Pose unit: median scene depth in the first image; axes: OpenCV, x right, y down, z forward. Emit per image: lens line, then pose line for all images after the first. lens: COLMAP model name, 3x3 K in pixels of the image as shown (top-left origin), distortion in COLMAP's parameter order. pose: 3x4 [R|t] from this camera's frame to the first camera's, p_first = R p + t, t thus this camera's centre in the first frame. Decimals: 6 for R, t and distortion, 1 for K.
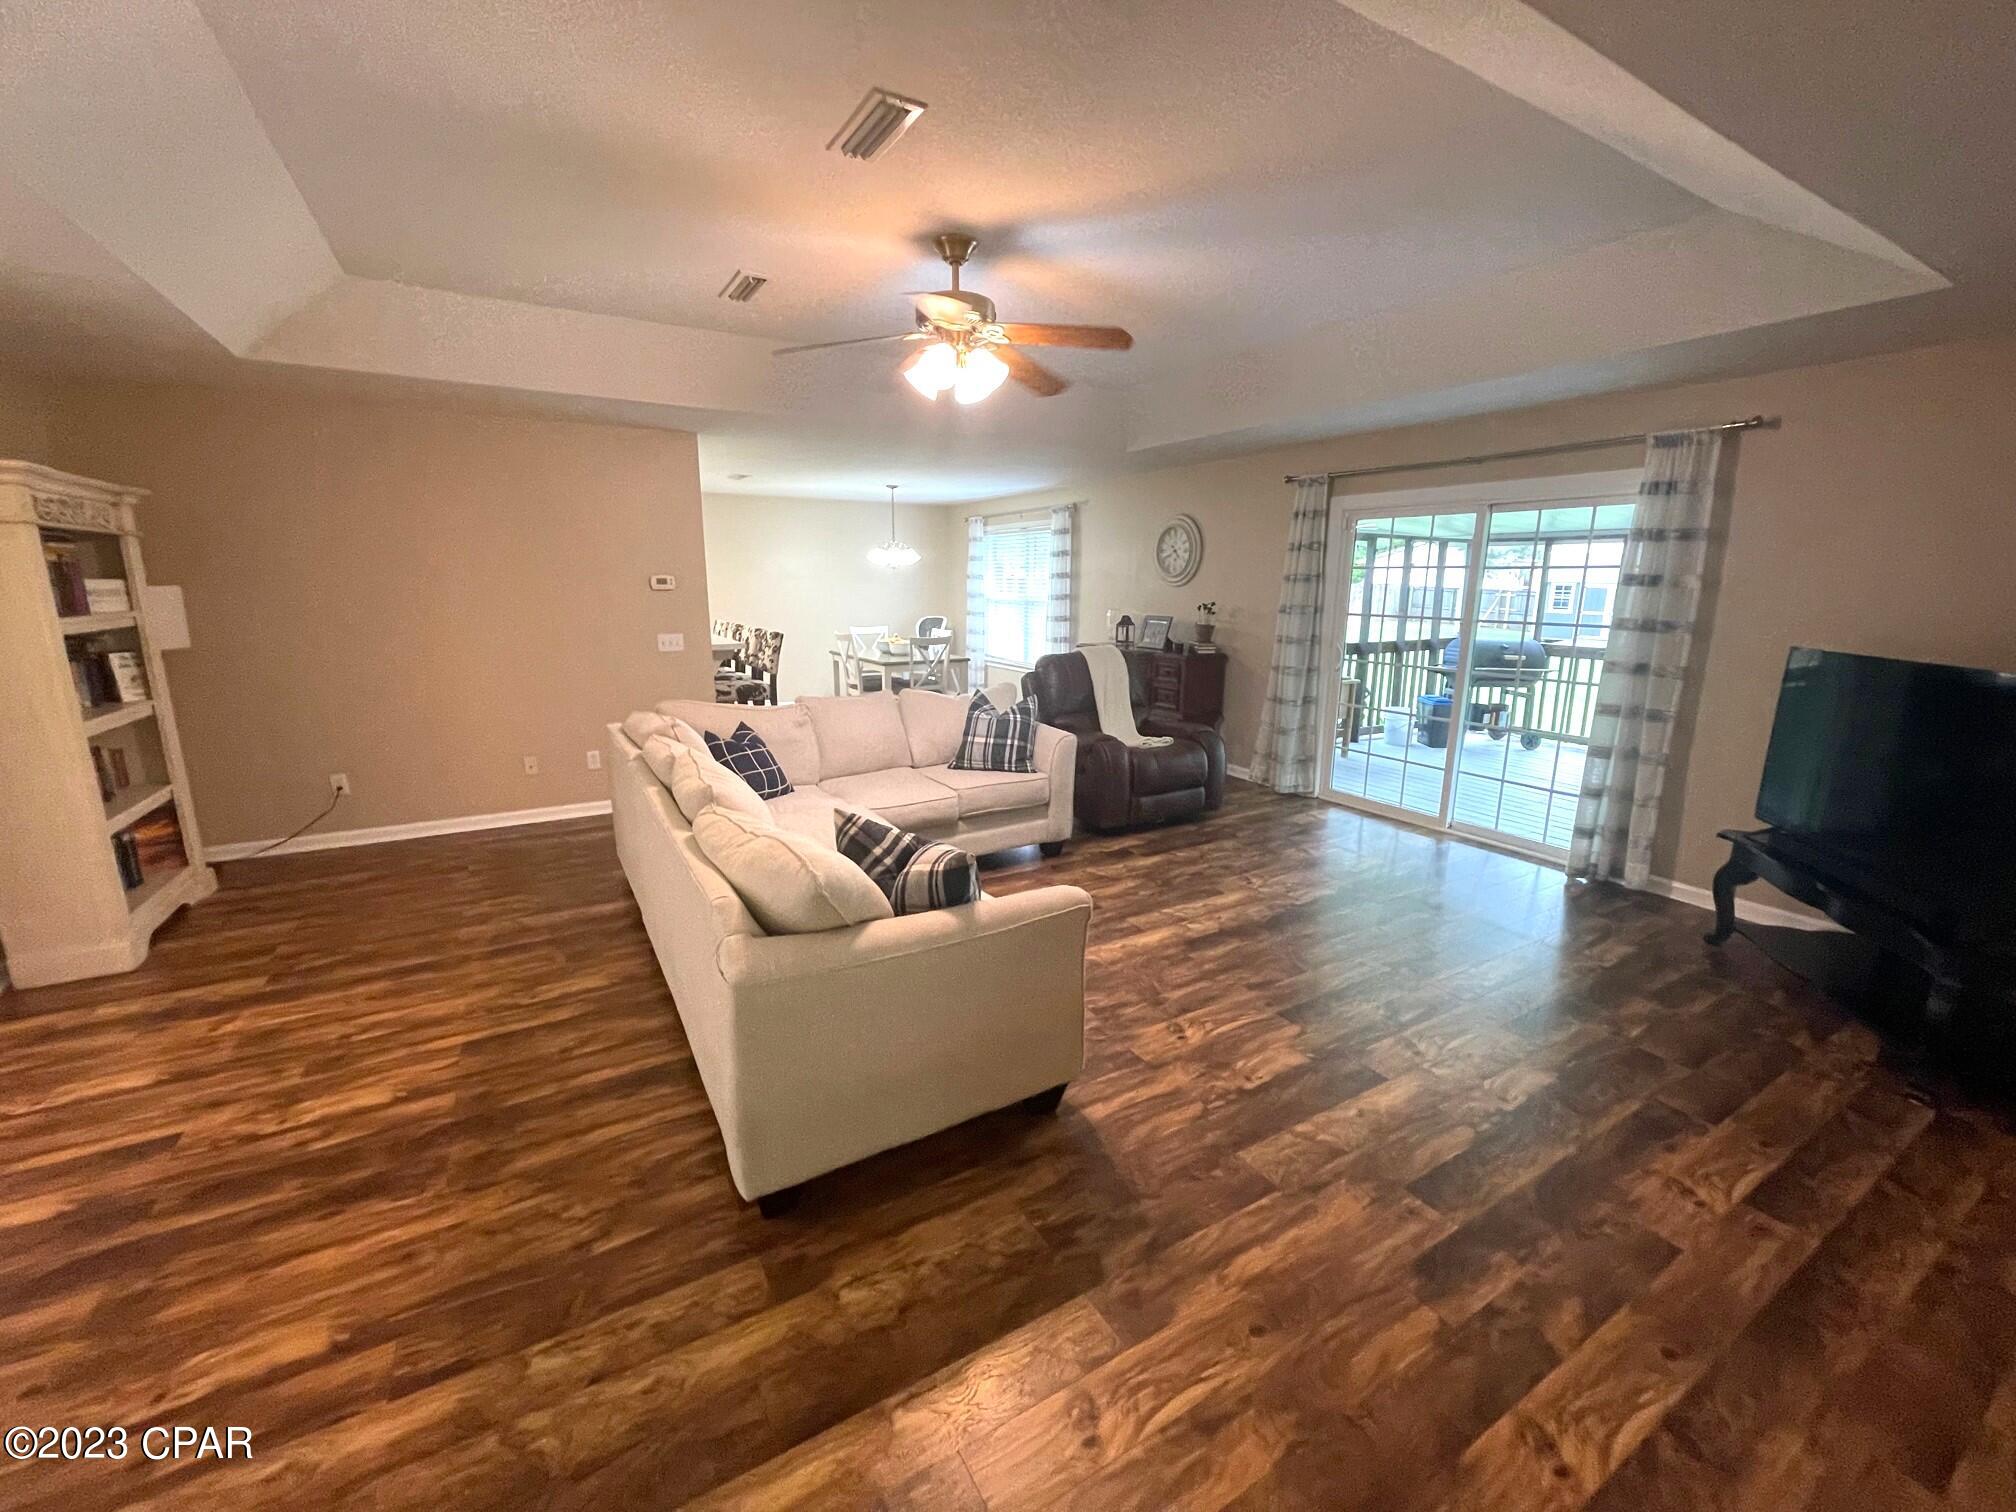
lens RADIAL K [[814.5, 0, 1003.0], [0, 814.5, 755.2], [0, 0, 1]] dist [-0.000951, -0.000461]
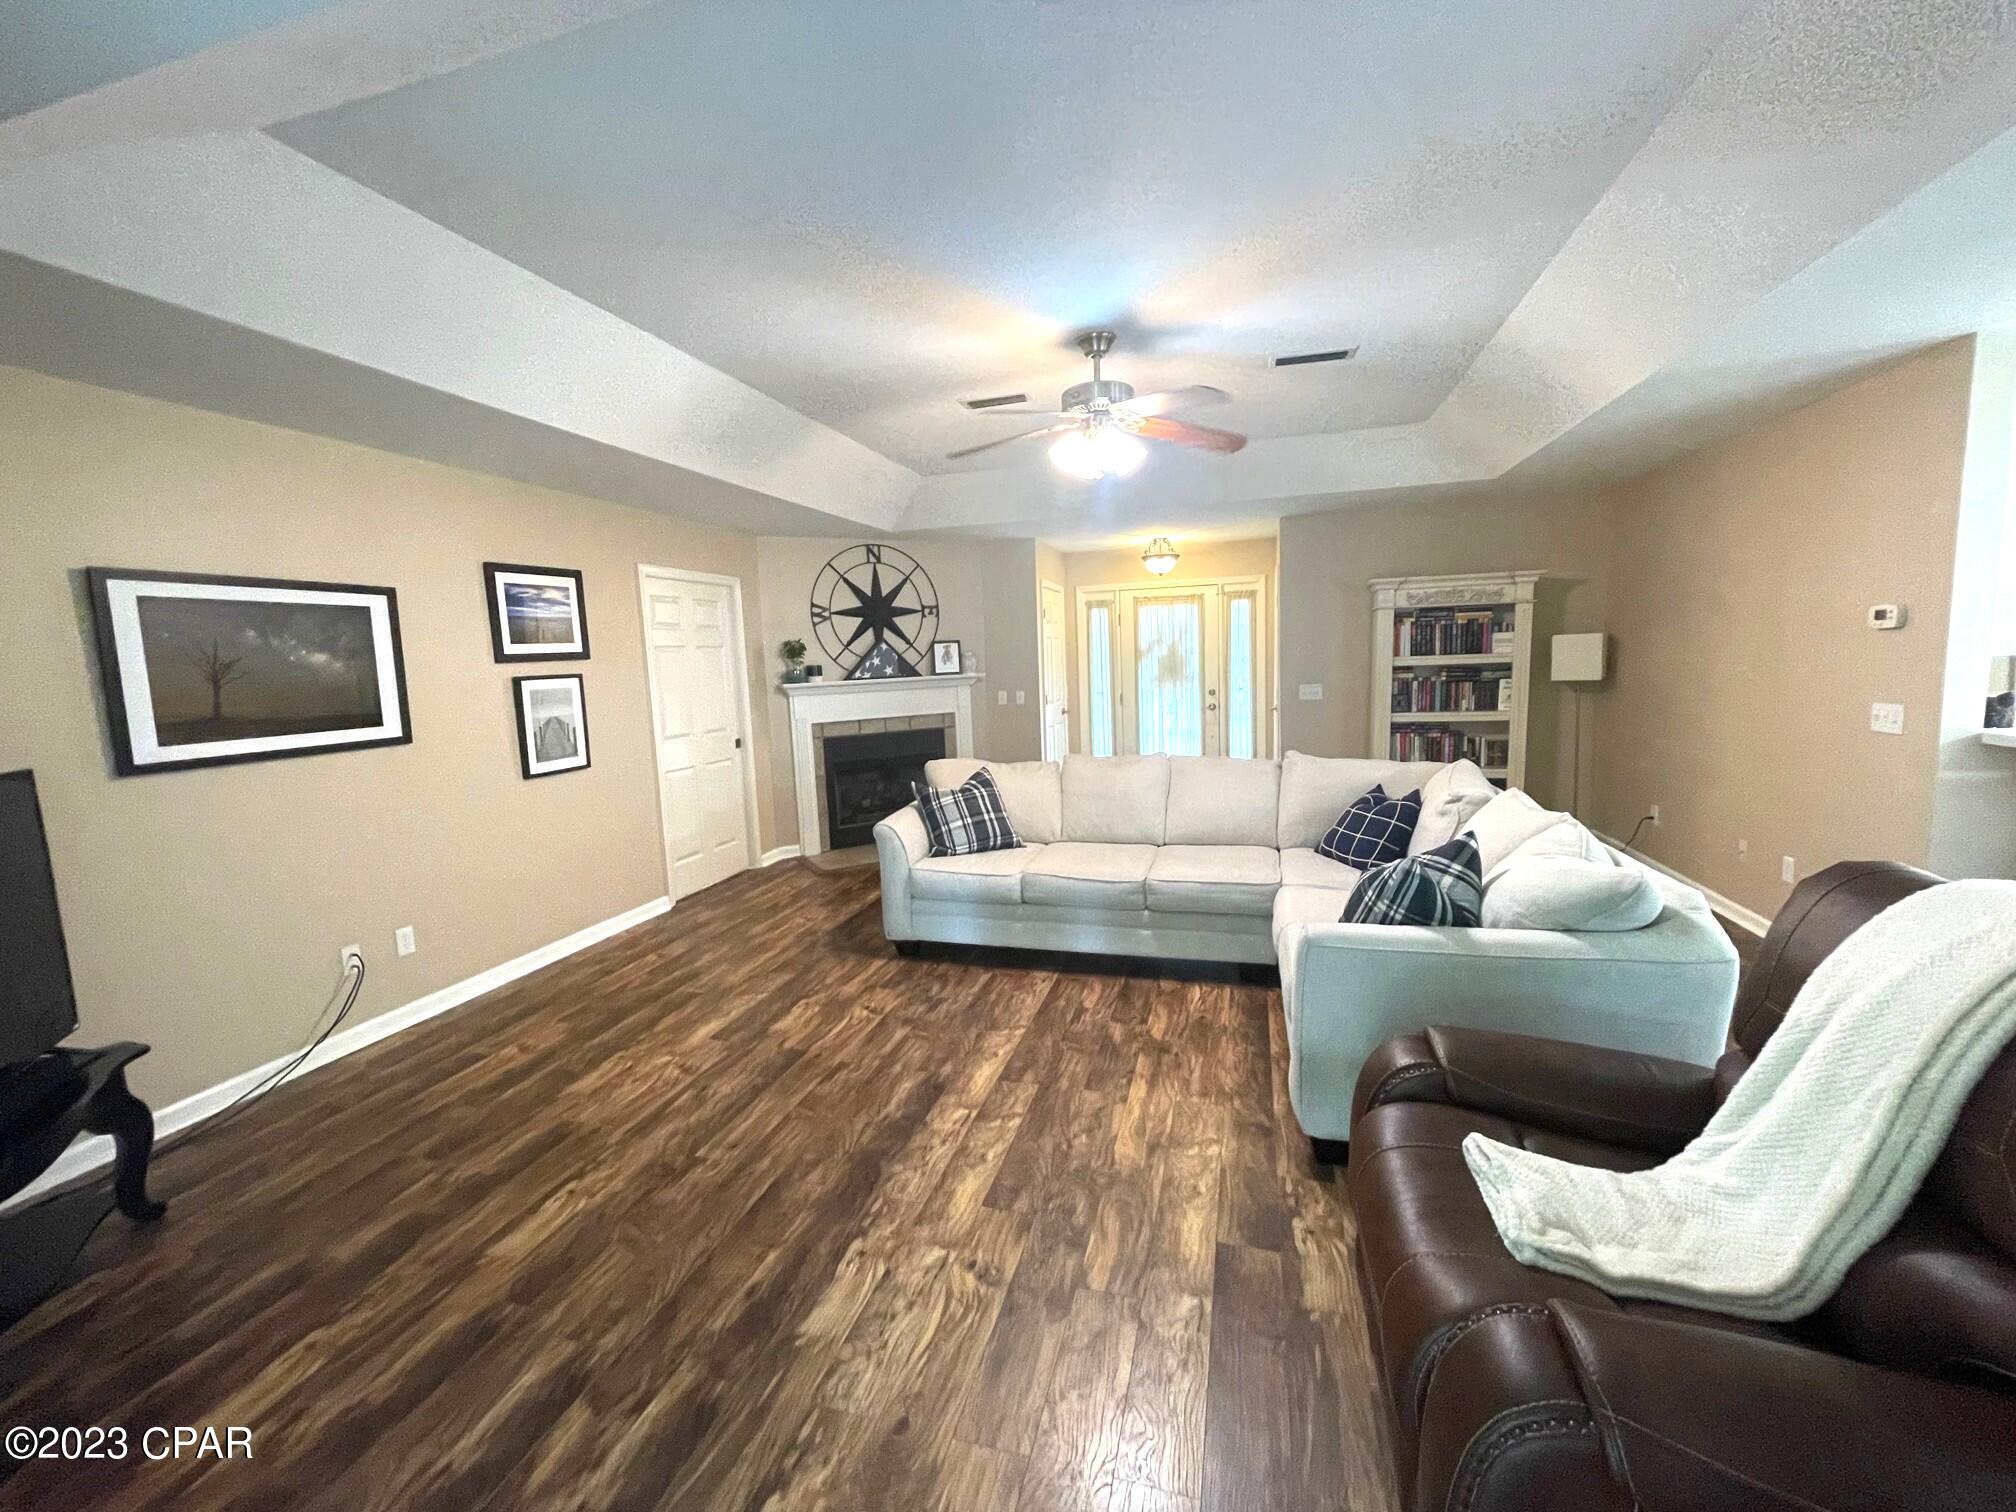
lens RADIAL K [[809.7, 0, 1005.2], [0, 809.7, 754.2], [0, 0, 1]] dist [-0.002688, -0.000244]
pose [[-0.729530, 0.103749, -0.676034, 0.742161], [-0.110260, 0.957659, 0.265955, -0.328108], [0.675003, 0.268562, -0.687202, 1.622971]]
